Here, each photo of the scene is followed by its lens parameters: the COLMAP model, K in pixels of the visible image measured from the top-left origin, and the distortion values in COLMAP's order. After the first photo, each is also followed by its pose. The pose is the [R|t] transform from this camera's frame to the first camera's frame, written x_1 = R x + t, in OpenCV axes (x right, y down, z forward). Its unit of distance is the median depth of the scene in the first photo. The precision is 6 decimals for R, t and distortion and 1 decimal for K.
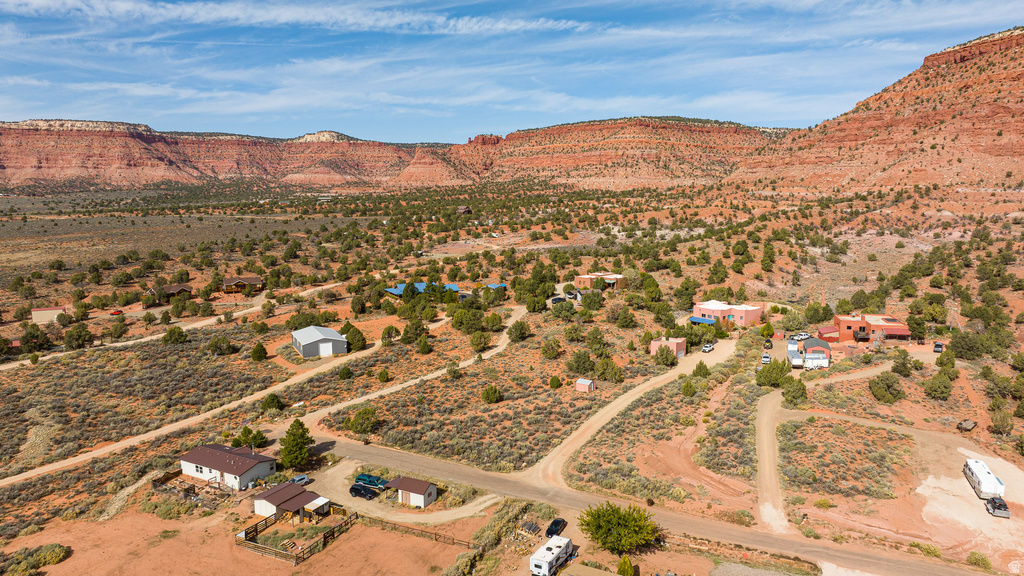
lens RADIAL K [[713.8, 0, 515.5], [0, 713.8, 288.7], [0, 0, 1]] dist [-0.053158, 0.060535]
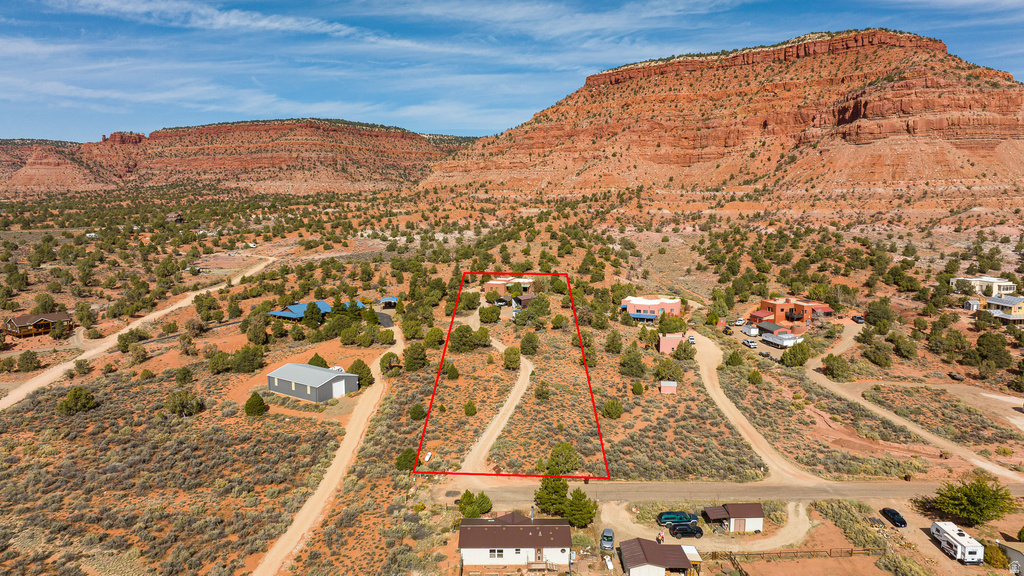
lens RADIAL K [[714.8, 0, 515.5], [0, 714.8, 284.1], [0, 0, 1]] dist [-0.022304, 0.001670]
pose [[0.878798, -0.064321, 0.472839, -0.099133], [0.070030, 0.997530, 0.005542, -0.005336], [-0.472027, 0.028242, 0.881132, 0.037233]]
